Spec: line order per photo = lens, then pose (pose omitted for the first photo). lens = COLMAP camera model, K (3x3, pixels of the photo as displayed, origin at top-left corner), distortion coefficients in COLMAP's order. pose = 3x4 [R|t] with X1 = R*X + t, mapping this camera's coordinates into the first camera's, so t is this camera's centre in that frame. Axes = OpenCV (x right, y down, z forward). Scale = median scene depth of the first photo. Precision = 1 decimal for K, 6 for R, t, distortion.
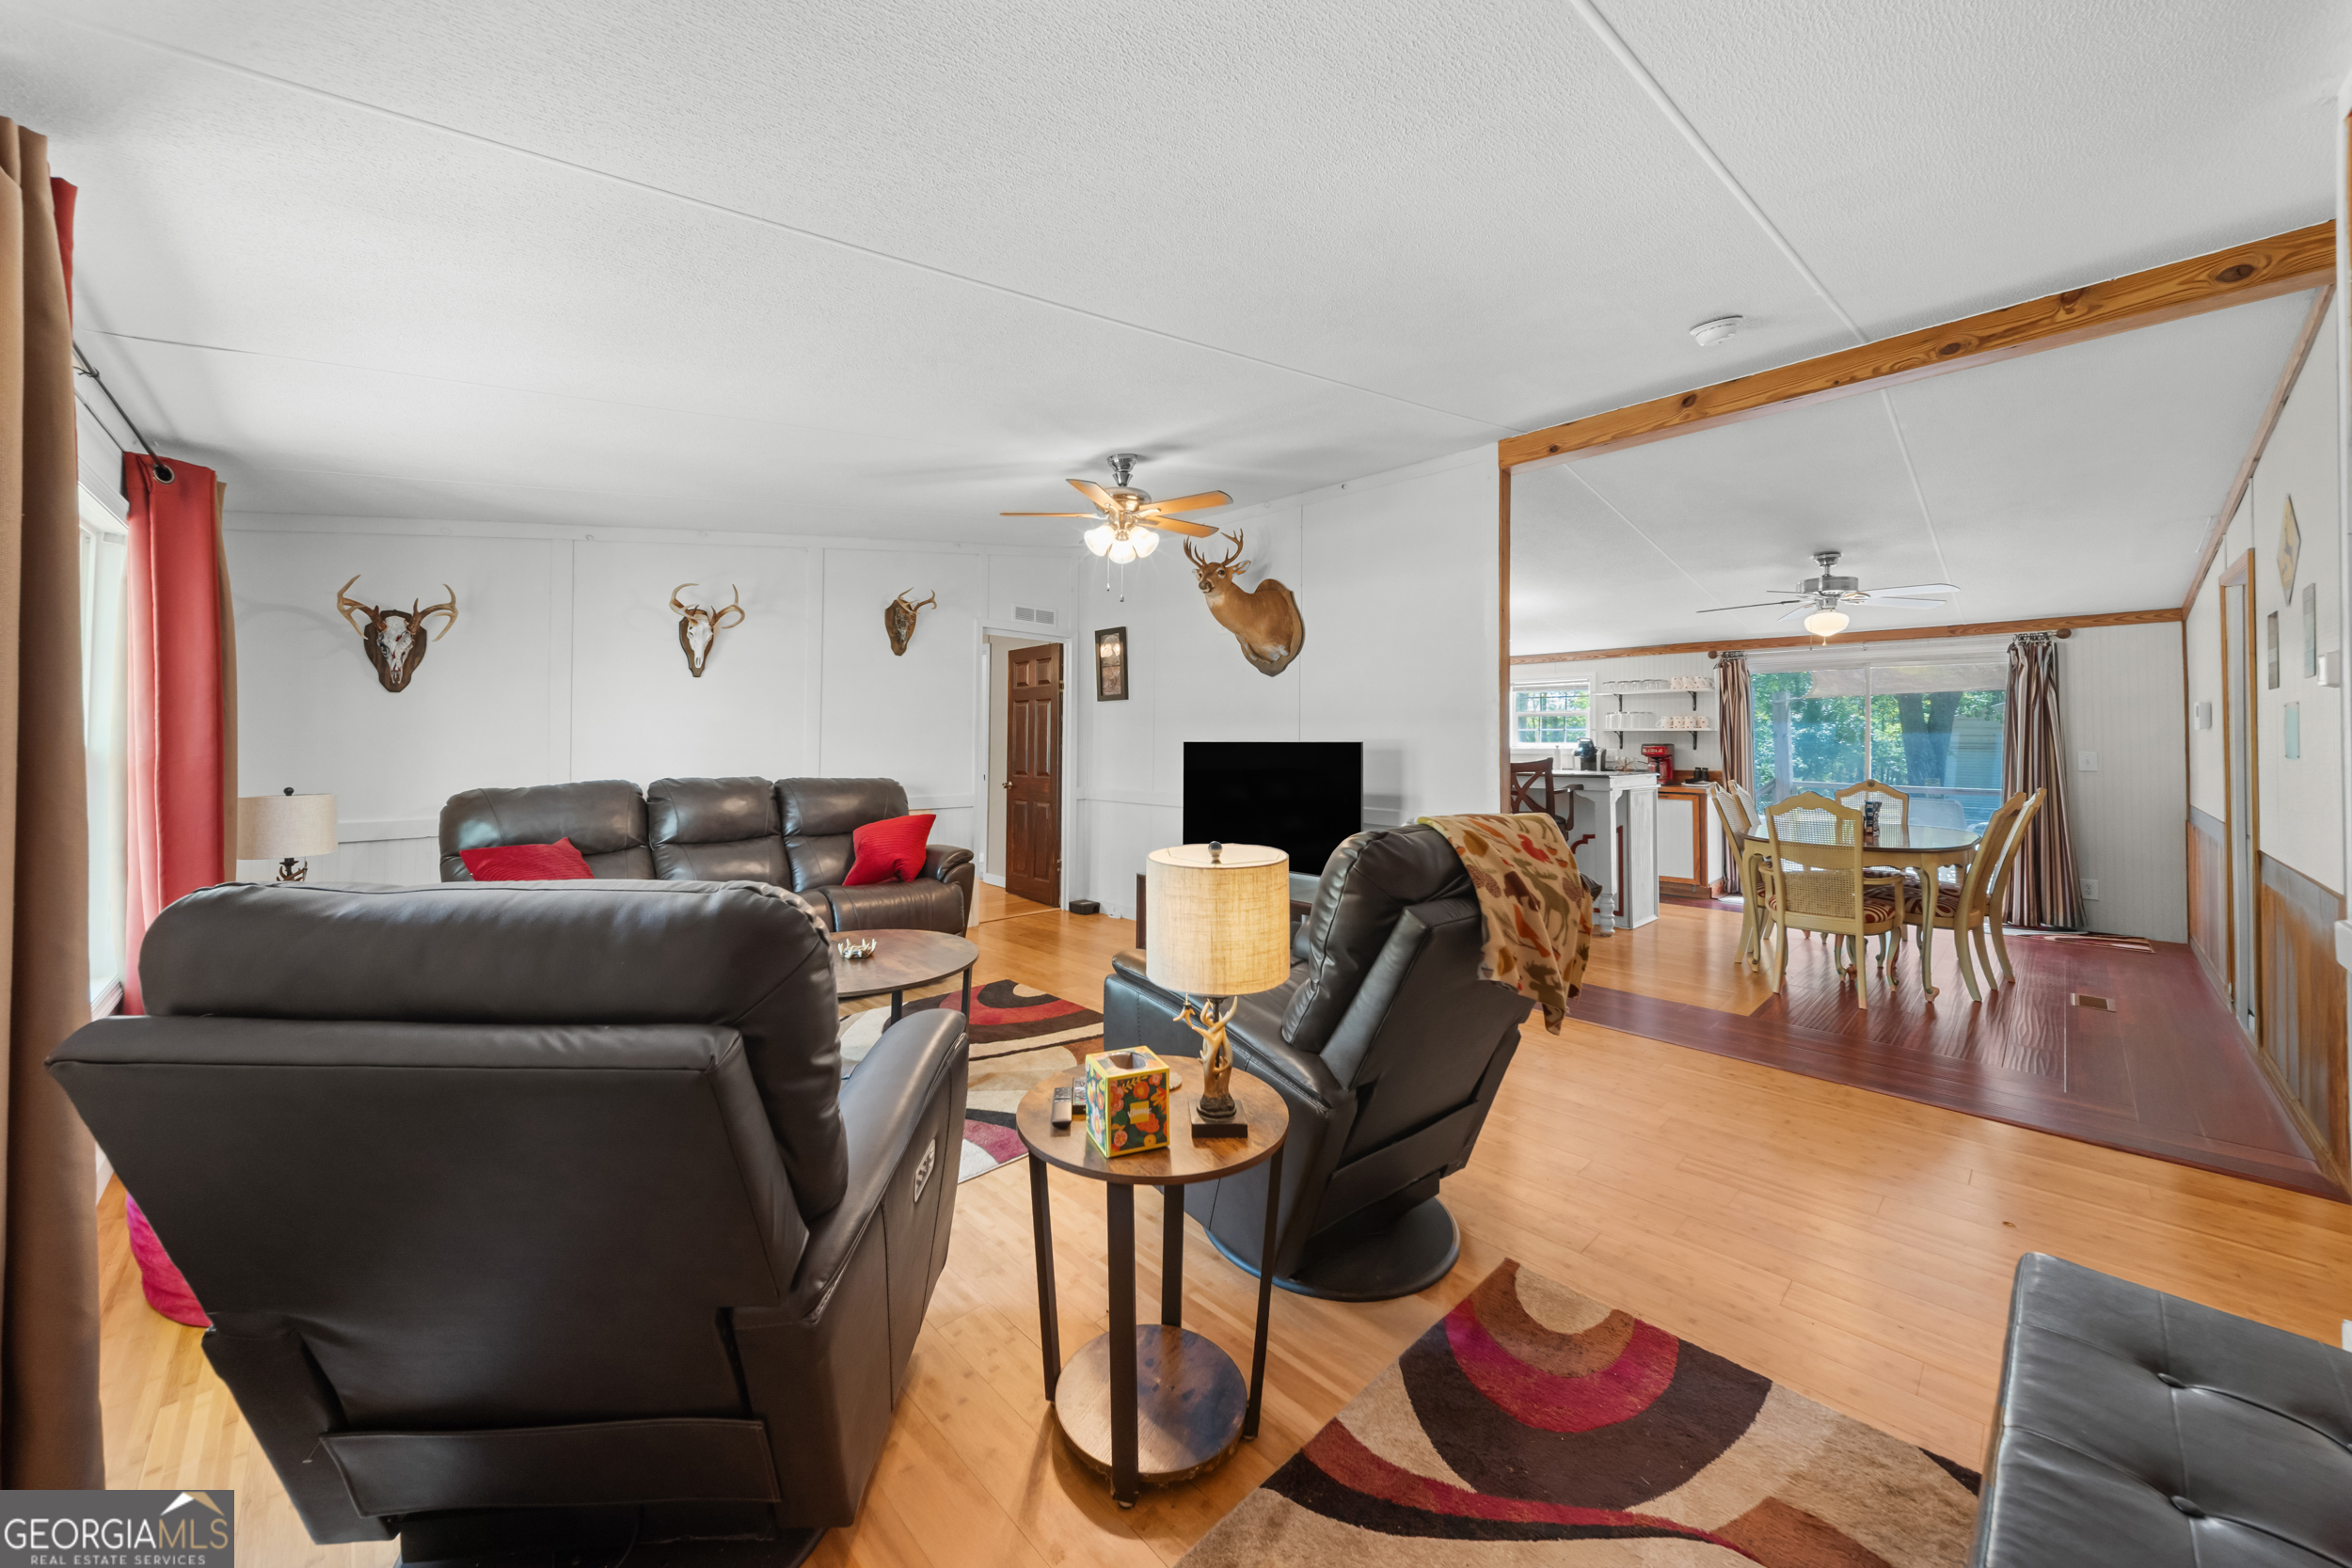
lens RADIAL K [[852.7, 0, 1177.9], [0, 852.7, 716.8], [0, 0, 1]] dist [-0.000591, 0.000023]
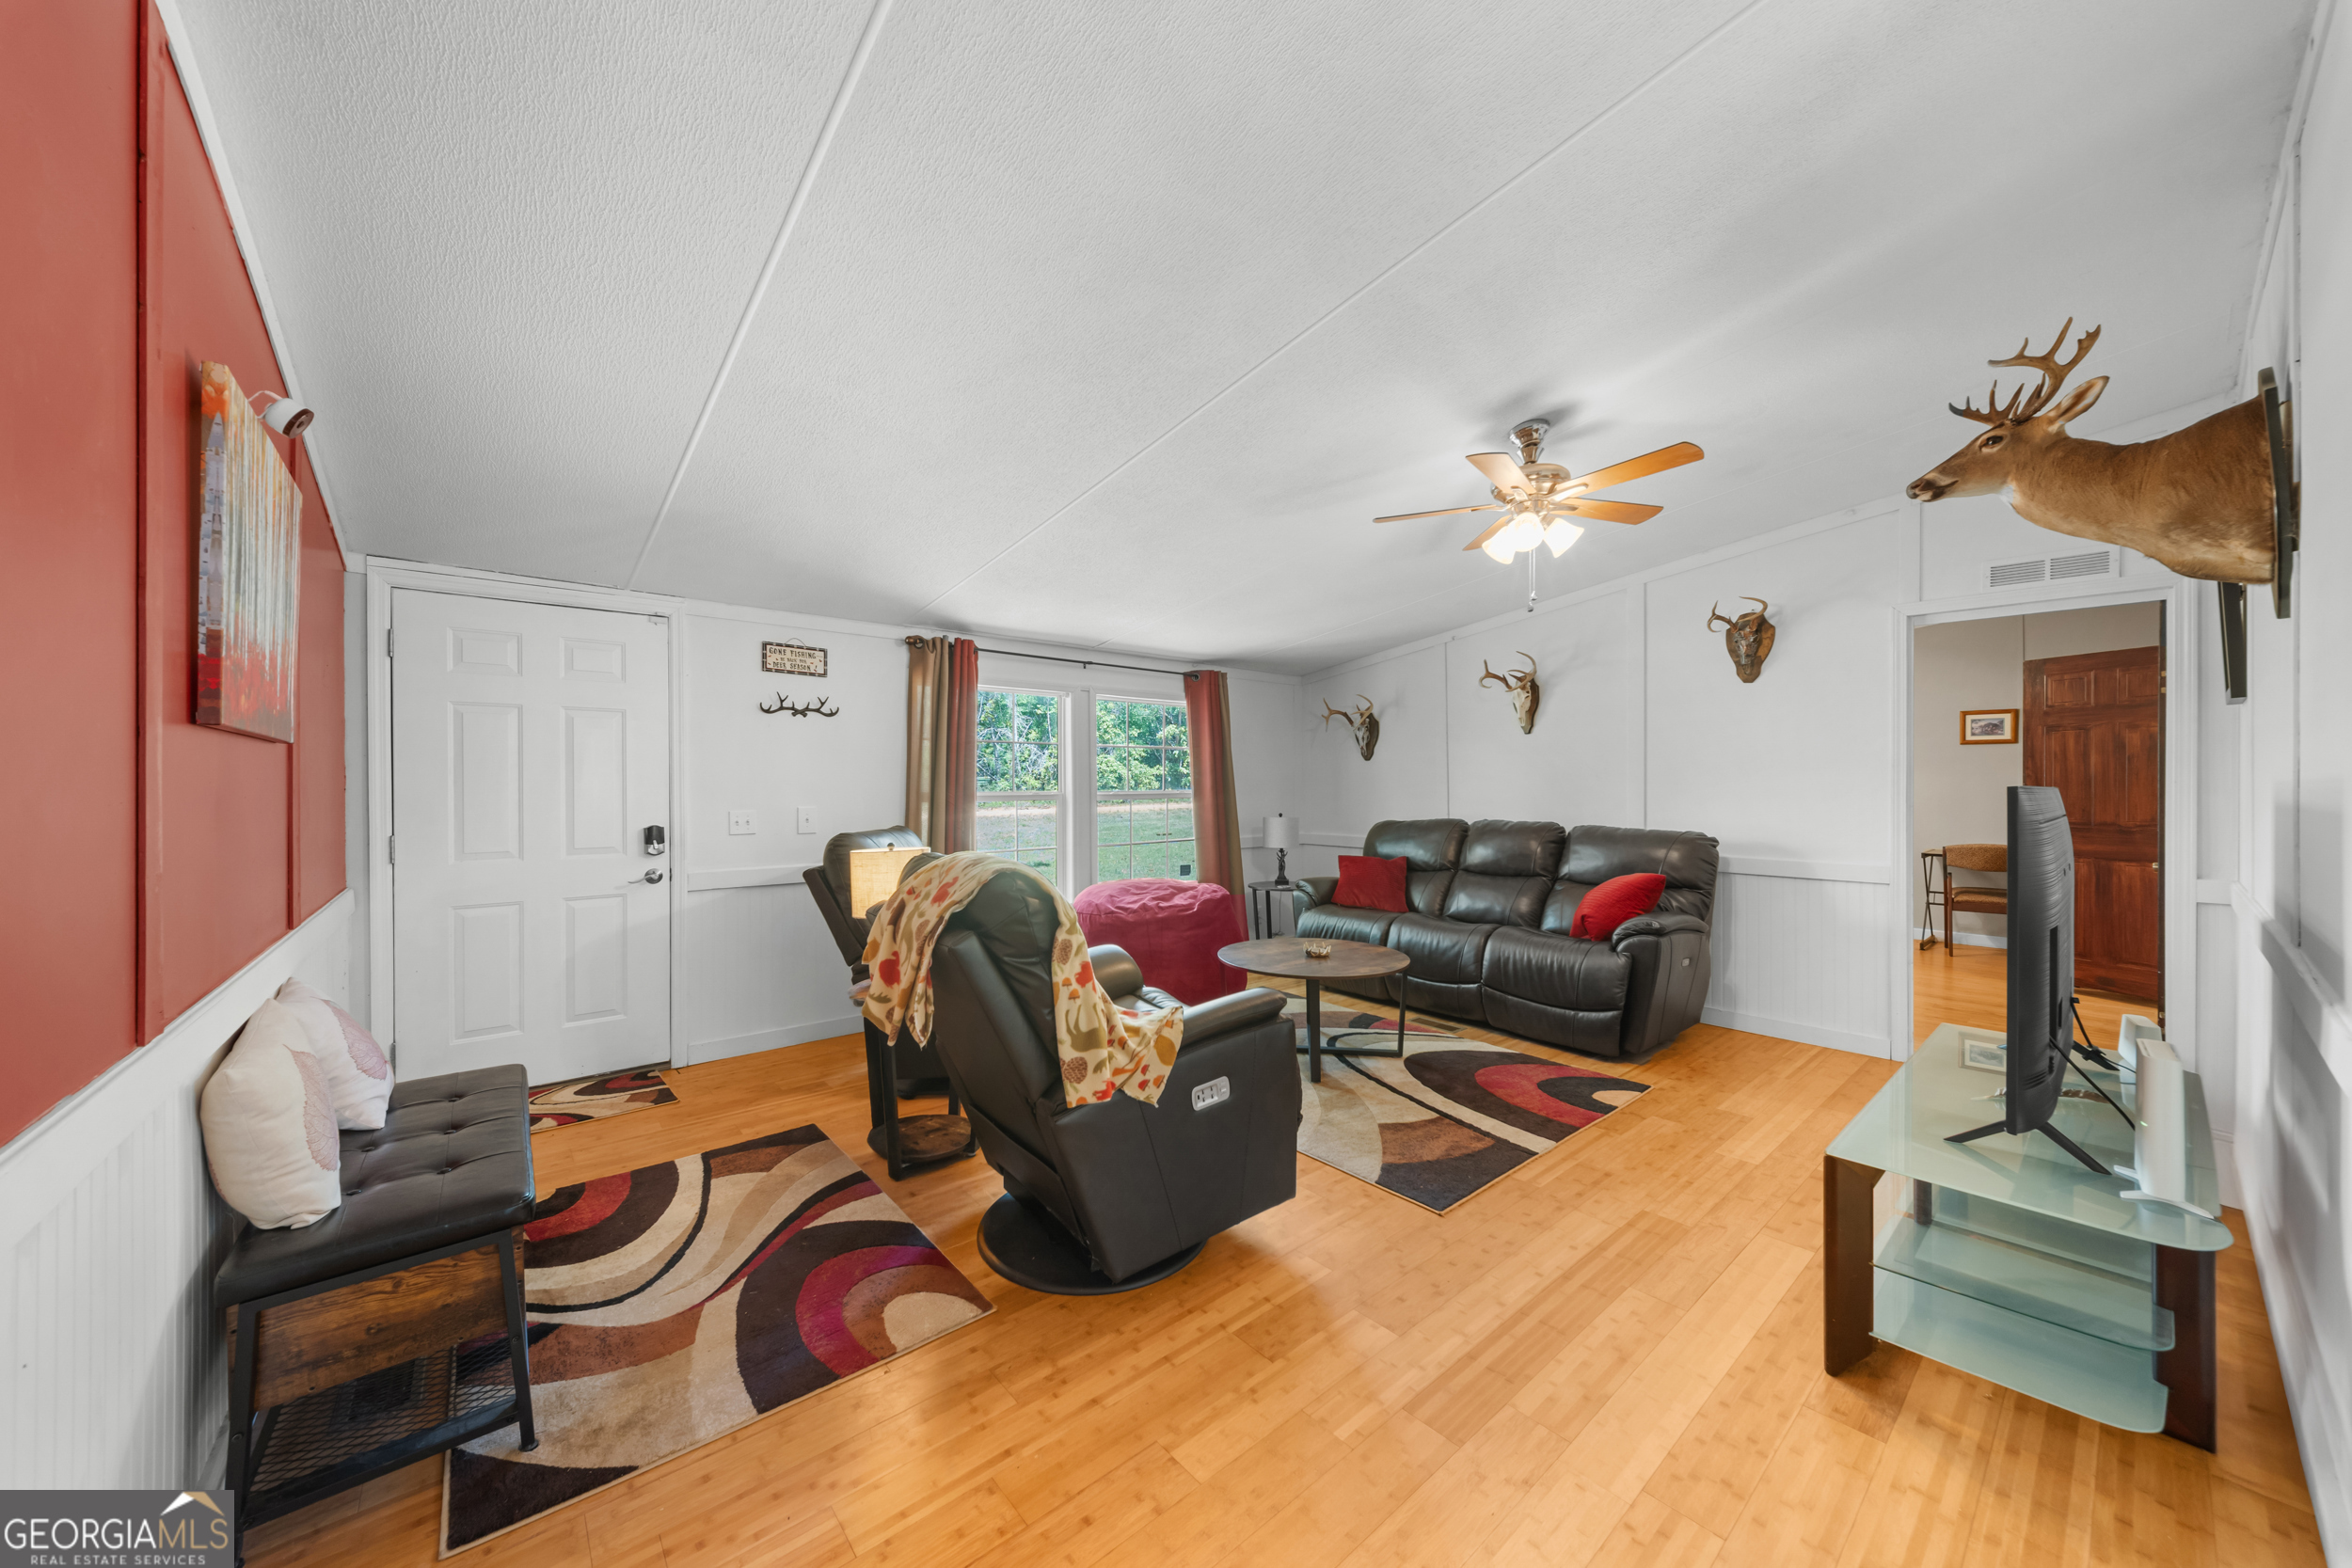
lens RADIAL K [[821.3, 0, 1186.3], [0, 821.3, 785.5], [0, 0, 1]] dist [-0.000028, -0.000019]
pose [[-0.060260, -0.003398, -0.998177, 1.549312], [0.046686, 0.998890, -0.006218, 0.026207], [0.997090, -0.046975, -0.060034, 1.495296]]
